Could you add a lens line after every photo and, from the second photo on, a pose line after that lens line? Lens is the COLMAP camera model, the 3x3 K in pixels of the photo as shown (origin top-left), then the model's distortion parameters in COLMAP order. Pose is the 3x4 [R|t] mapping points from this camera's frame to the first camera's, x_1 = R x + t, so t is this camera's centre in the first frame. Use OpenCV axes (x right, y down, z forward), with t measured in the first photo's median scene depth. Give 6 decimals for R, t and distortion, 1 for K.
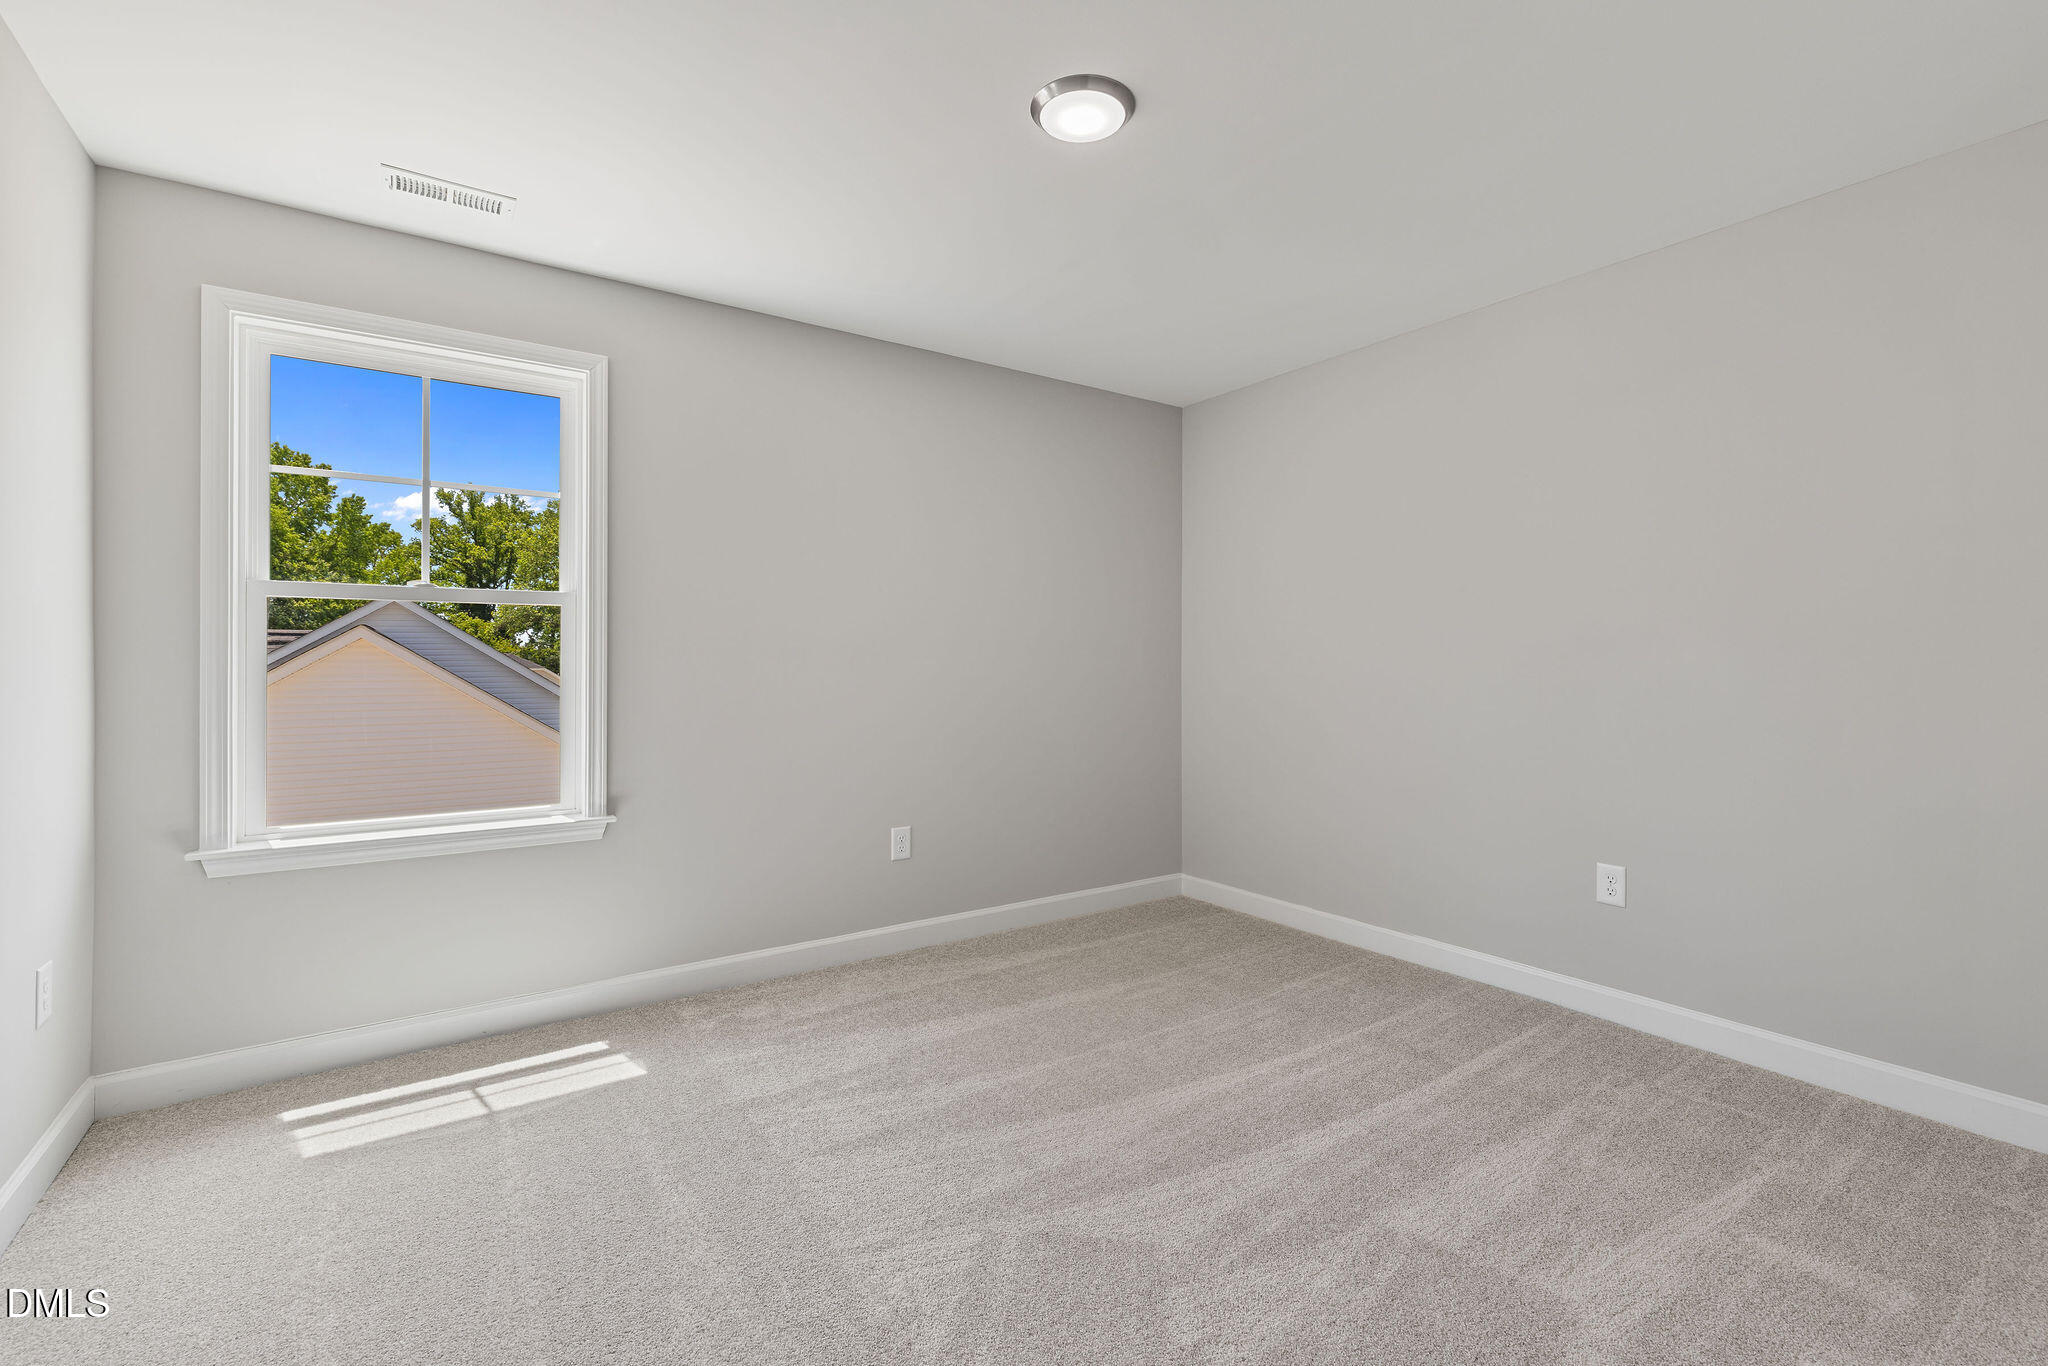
lens RADIAL K [[876.9, 0, 1024.0], [0, 876.9, 683.0], [0, 0, 1]] dist [0.001025, 0.000126]
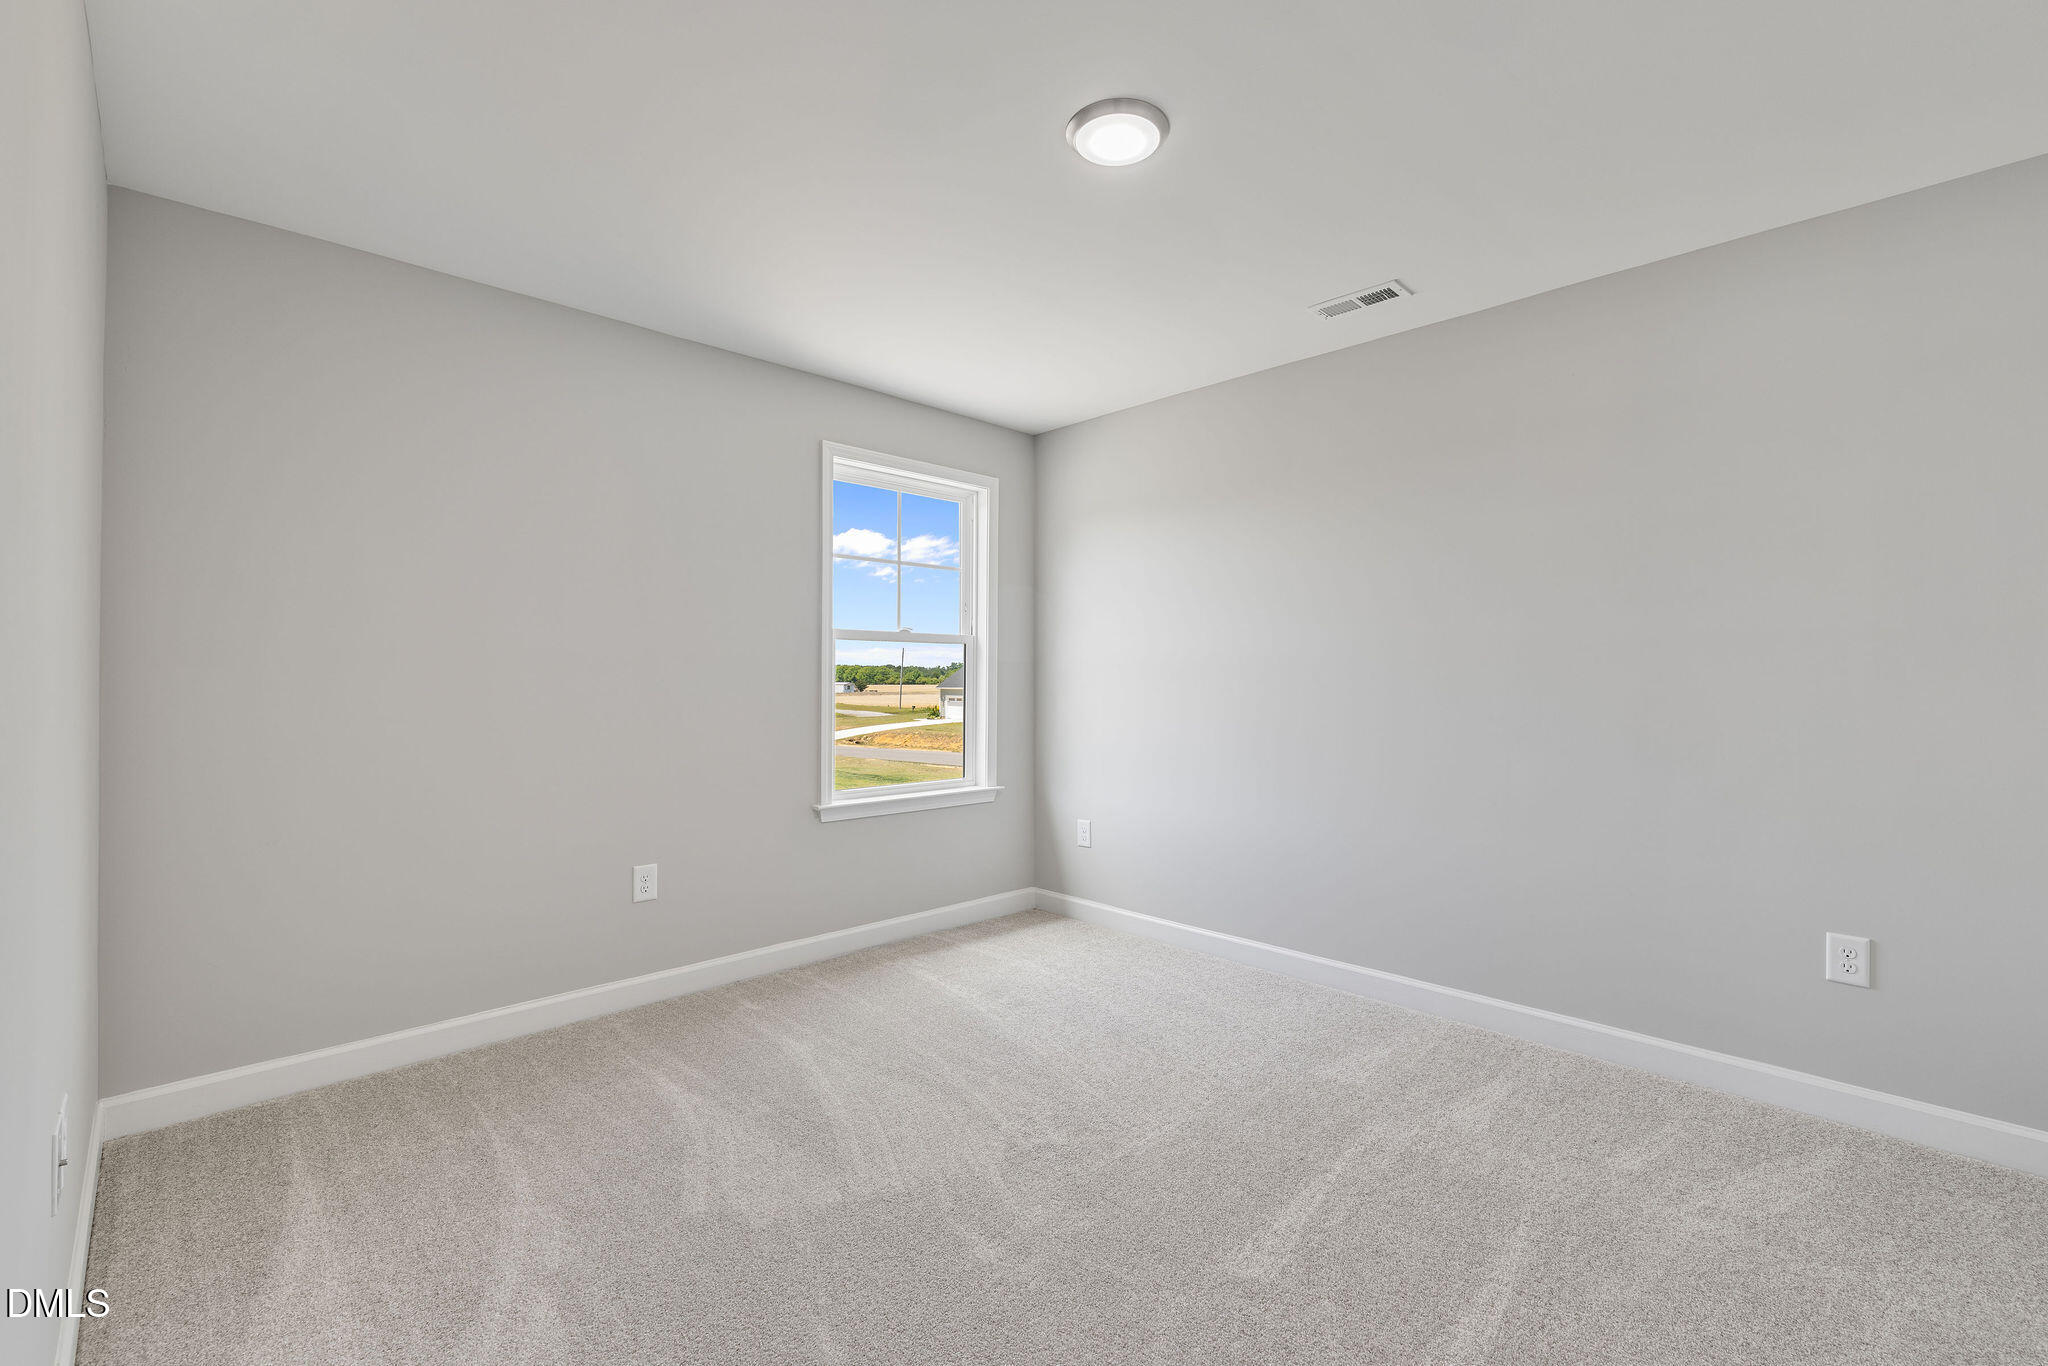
lens RADIAL K [[876.9, 0, 1024.0], [0, 876.9, 683.0], [0, 0, 1]] dist [0.001025, 0.000126]
pose [[0.982920, 0.006698, 0.183914, -0.721646], [-0.002685, 0.999753, -0.022064, 0.009033], [-0.184016, 0.021193, 0.982695, -0.490499]]
